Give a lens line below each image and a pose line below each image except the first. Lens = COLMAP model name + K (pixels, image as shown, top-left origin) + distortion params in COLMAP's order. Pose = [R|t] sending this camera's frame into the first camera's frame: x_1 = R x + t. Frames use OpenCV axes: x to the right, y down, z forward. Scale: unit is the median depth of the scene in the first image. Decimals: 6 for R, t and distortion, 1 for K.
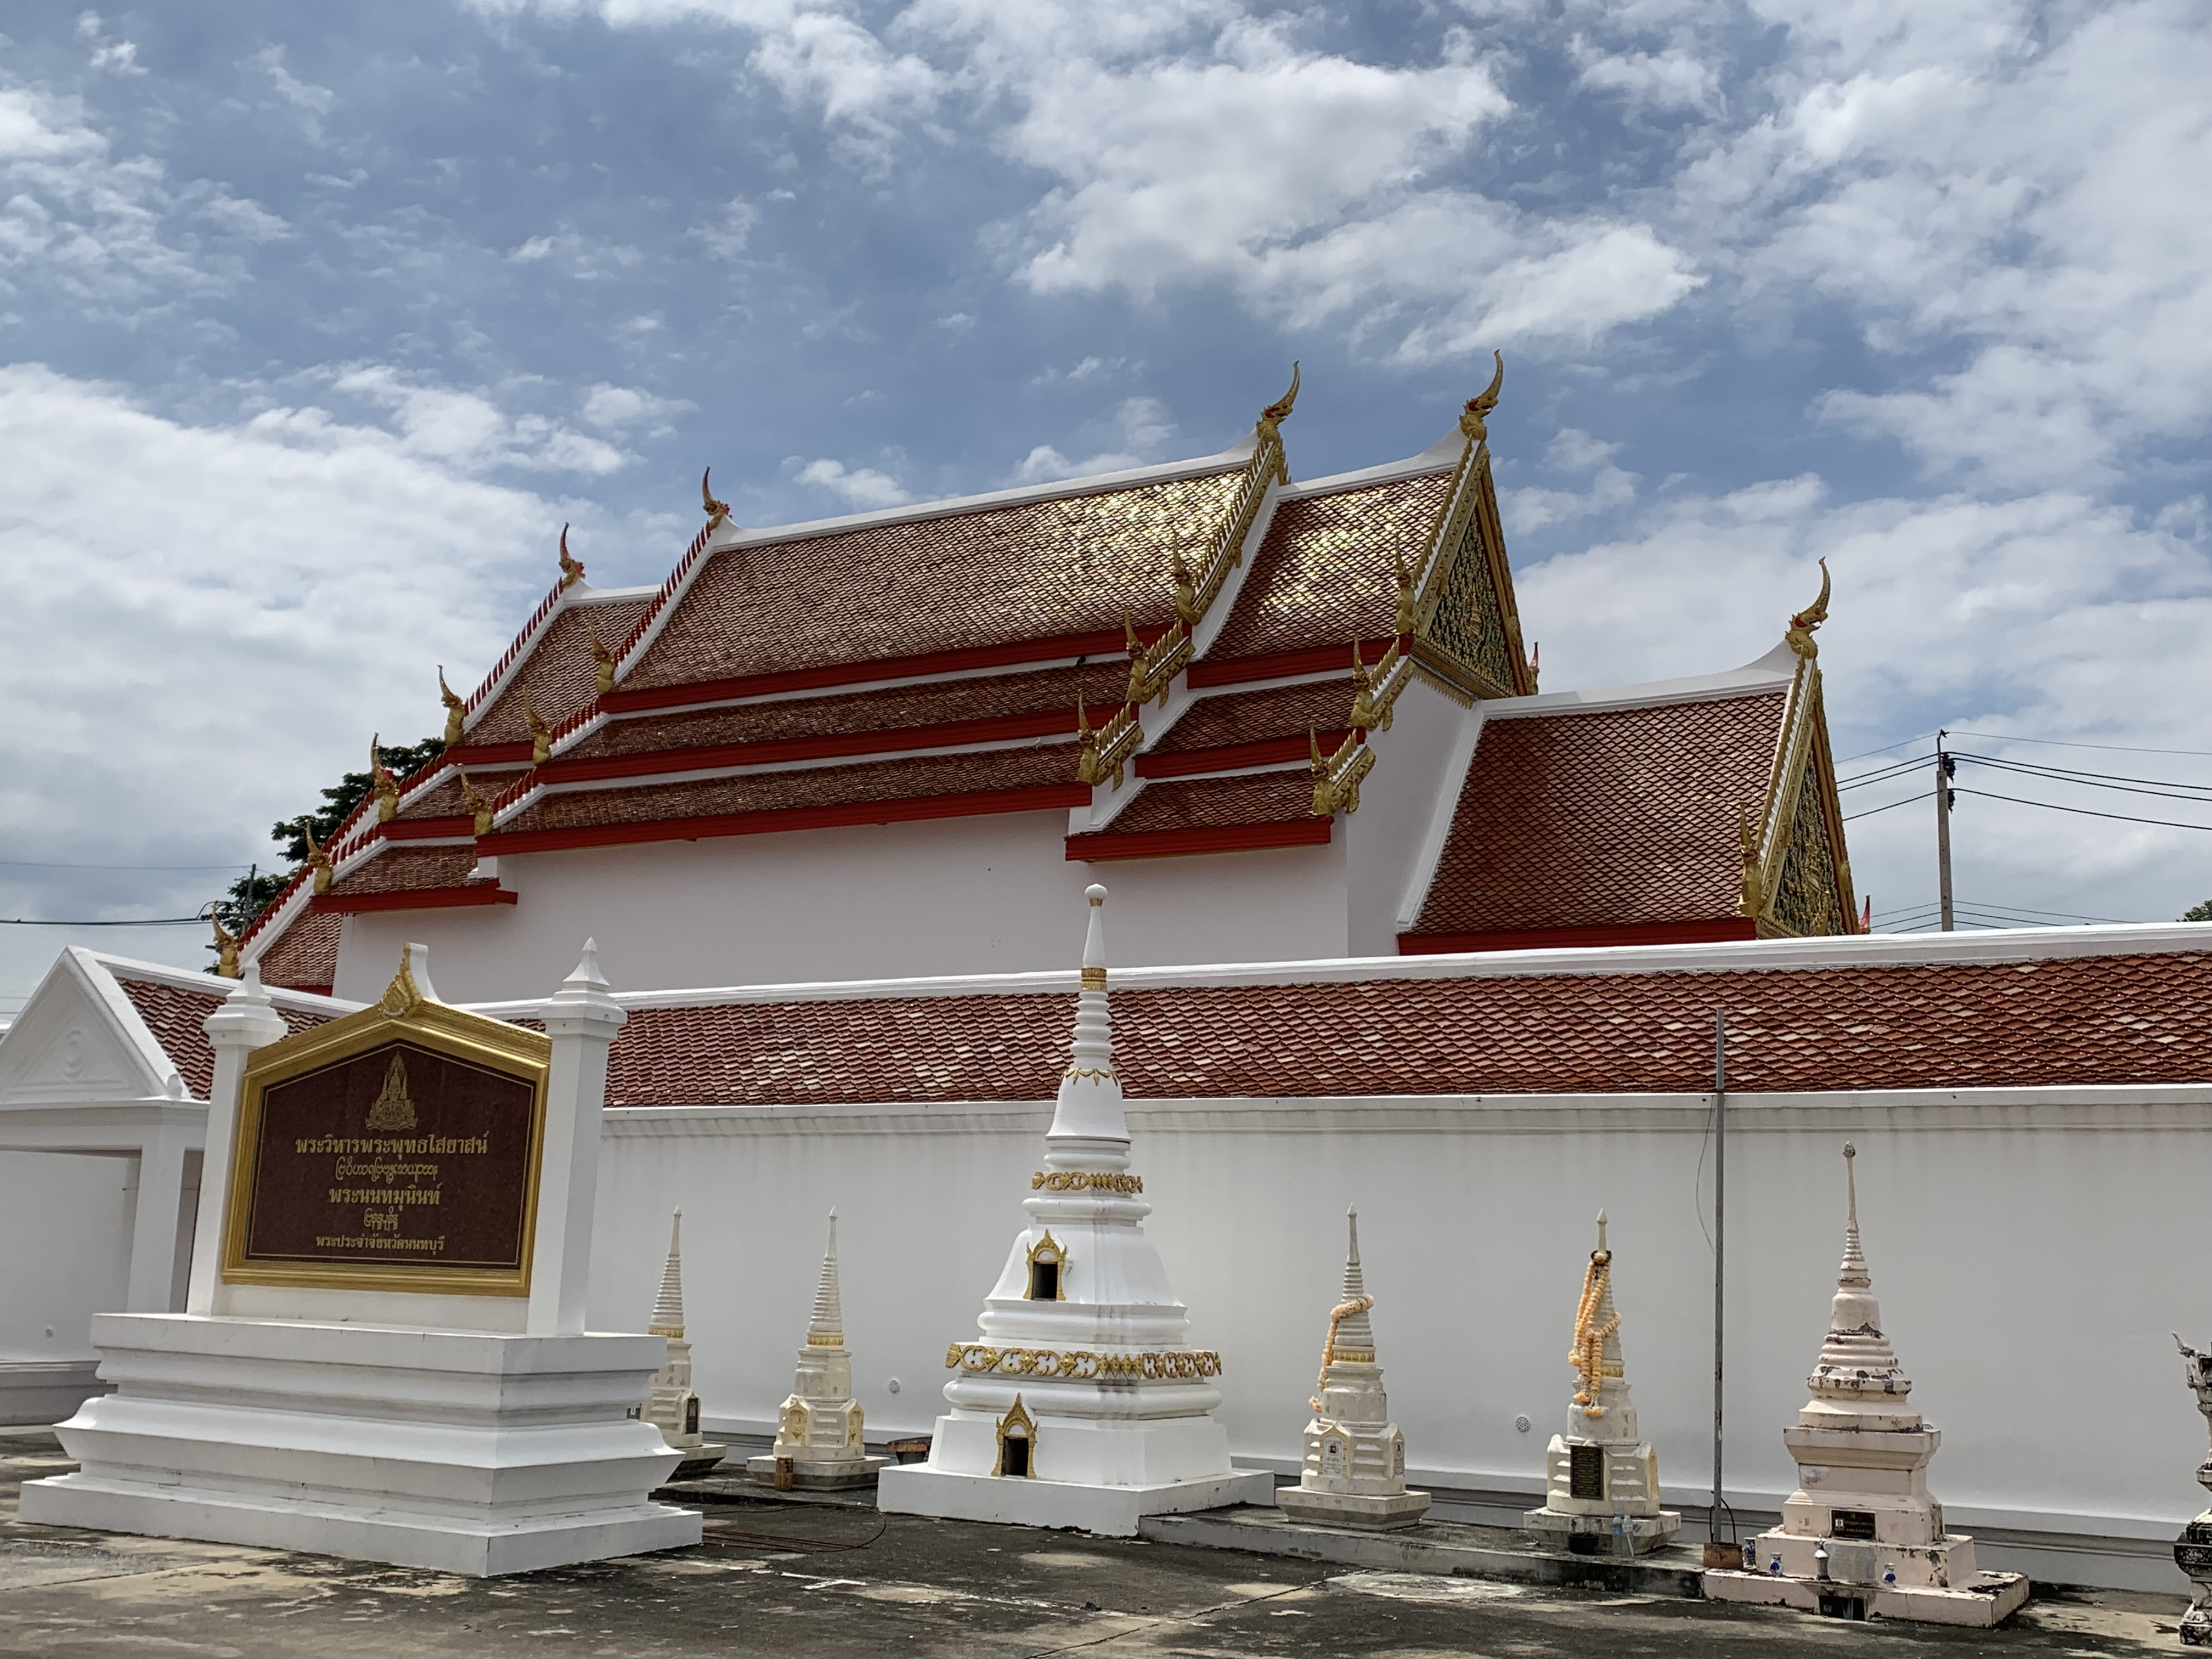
lens RADIAL K [[2265.5, 0, 1106.0], [0, 2265.5, 829.5], [0, 0, 1]] dist [0.078082, -0.245177]
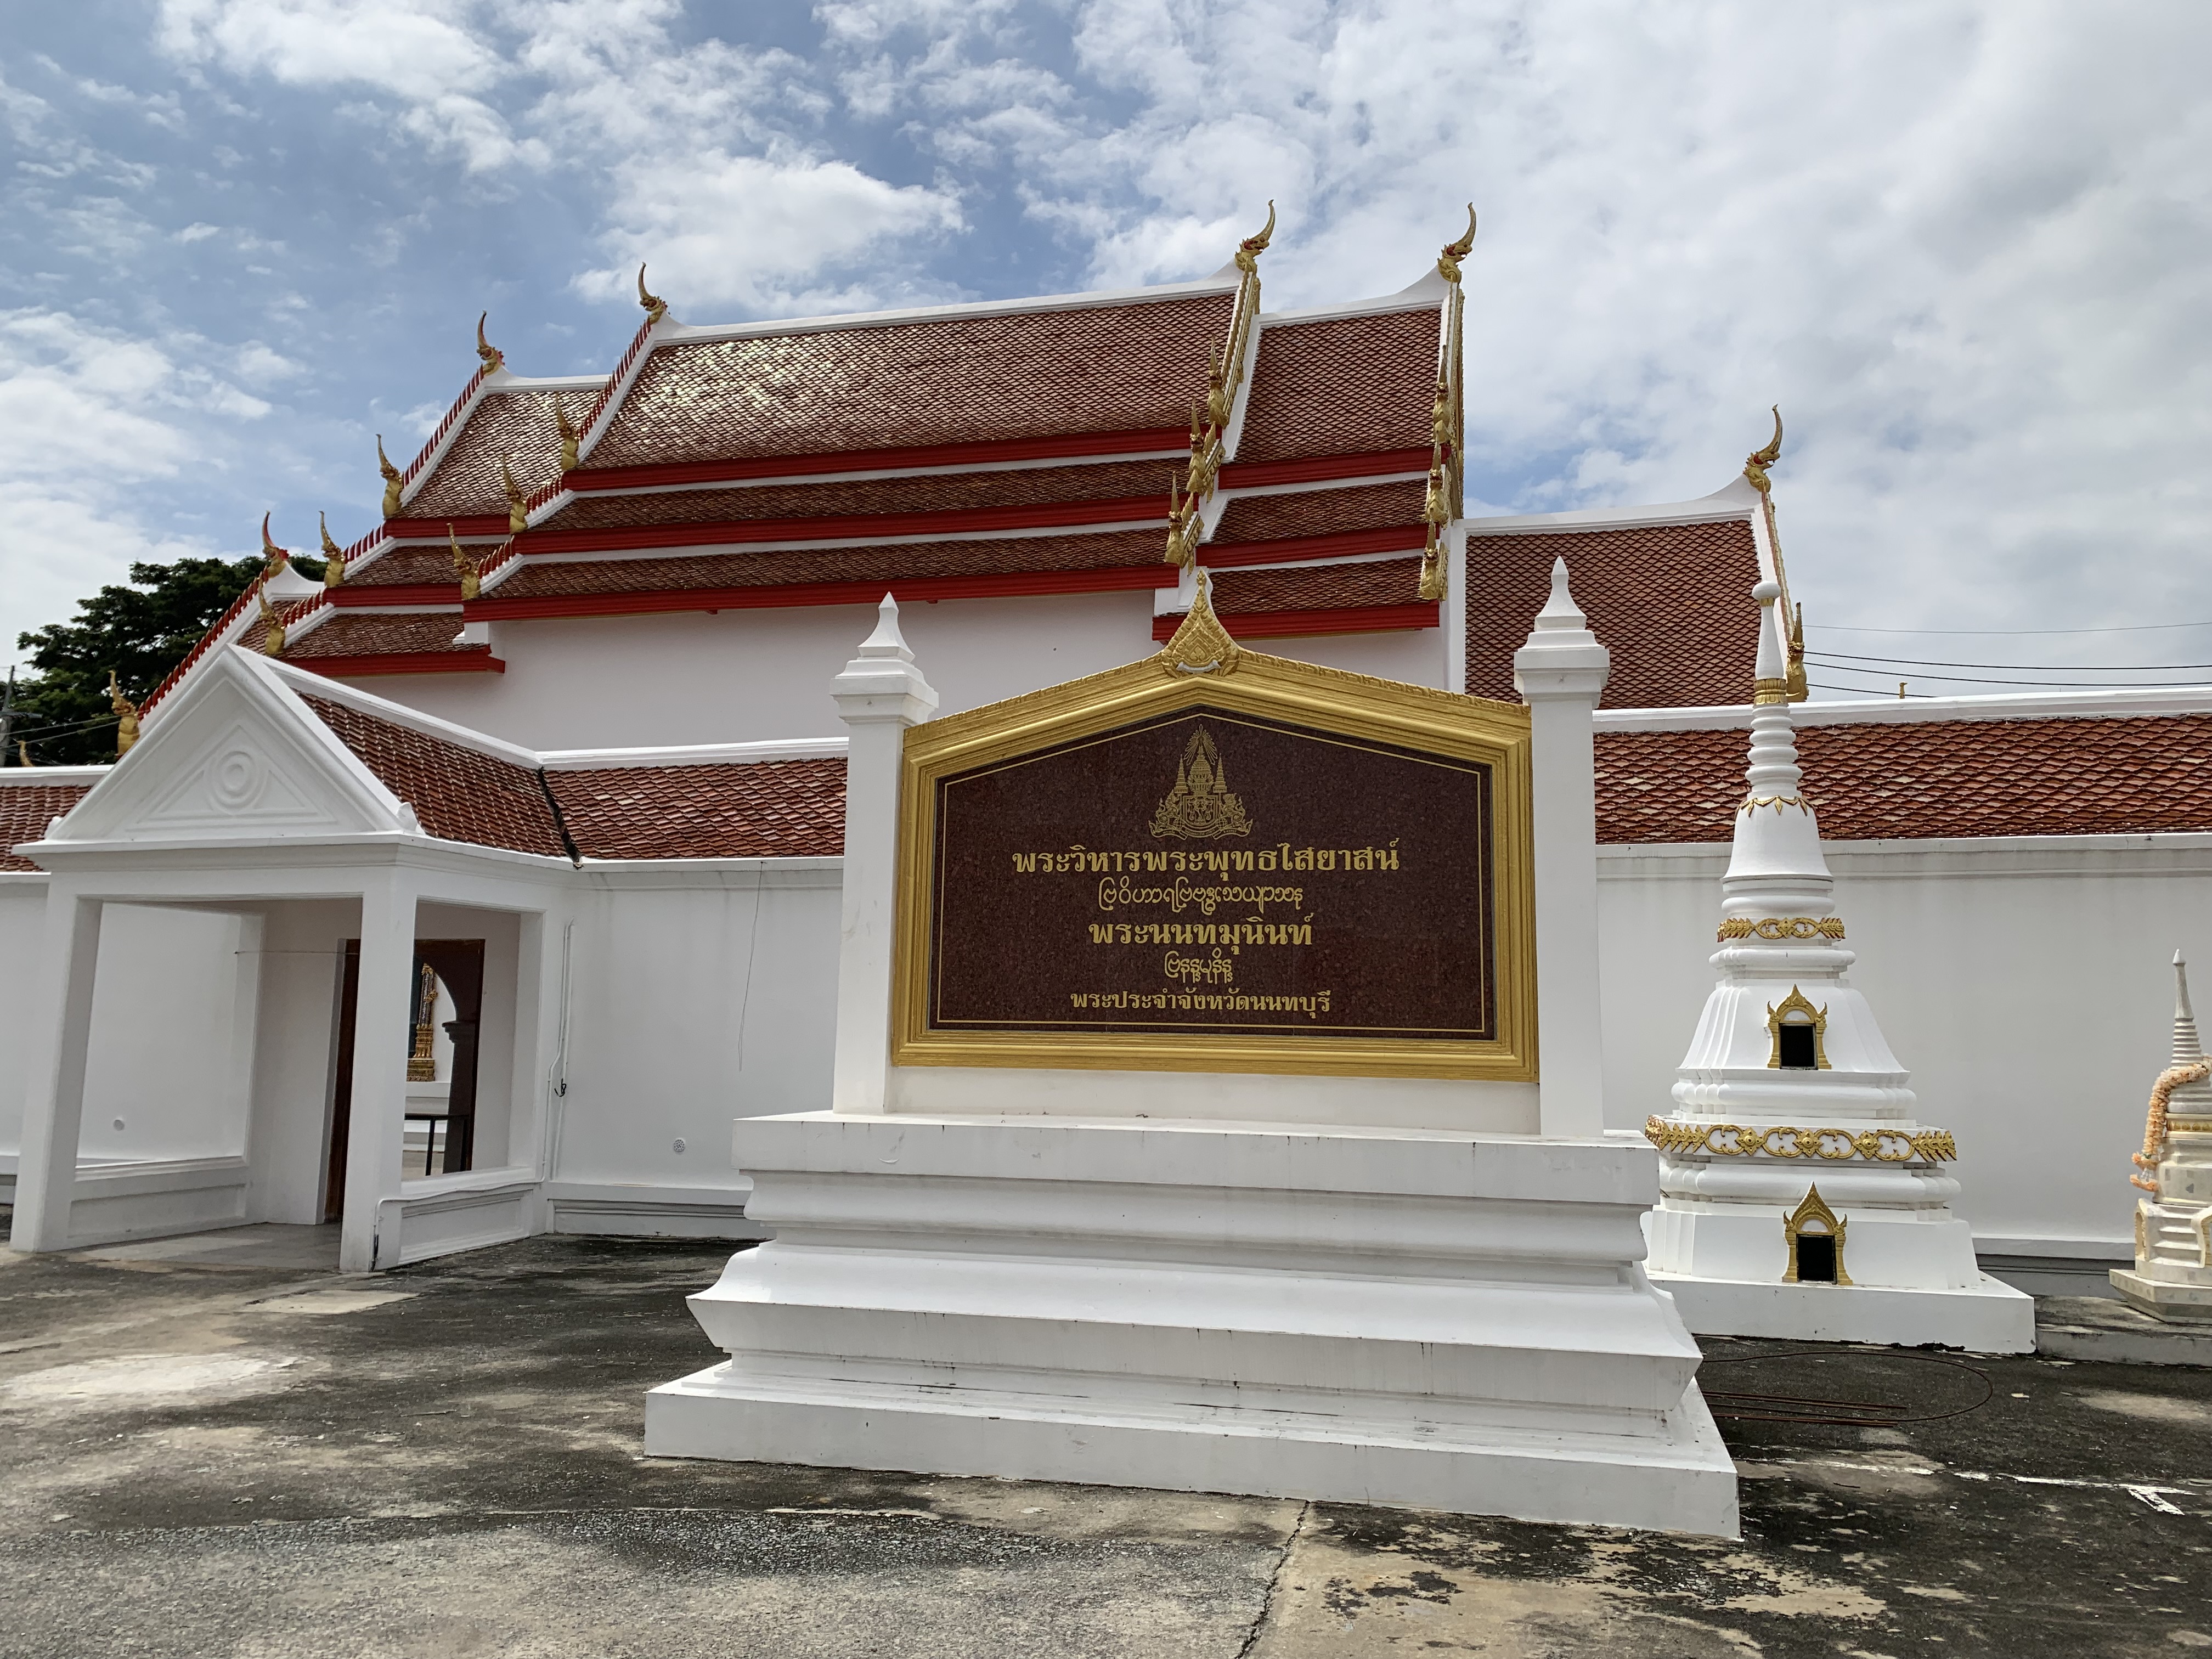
lens RADIAL K [[1683.5, 0, 1106.0], [0, 1683.5, 829.5], [0, 0, 1]] dist [0.047344, -0.068192]
pose [[0.963668, 0.016762, 0.266575, -0.319956], [-0.036115, 0.997041, 0.067866, 0.065099], [-0.264648, -0.075027, 0.961422, 0.355407]]
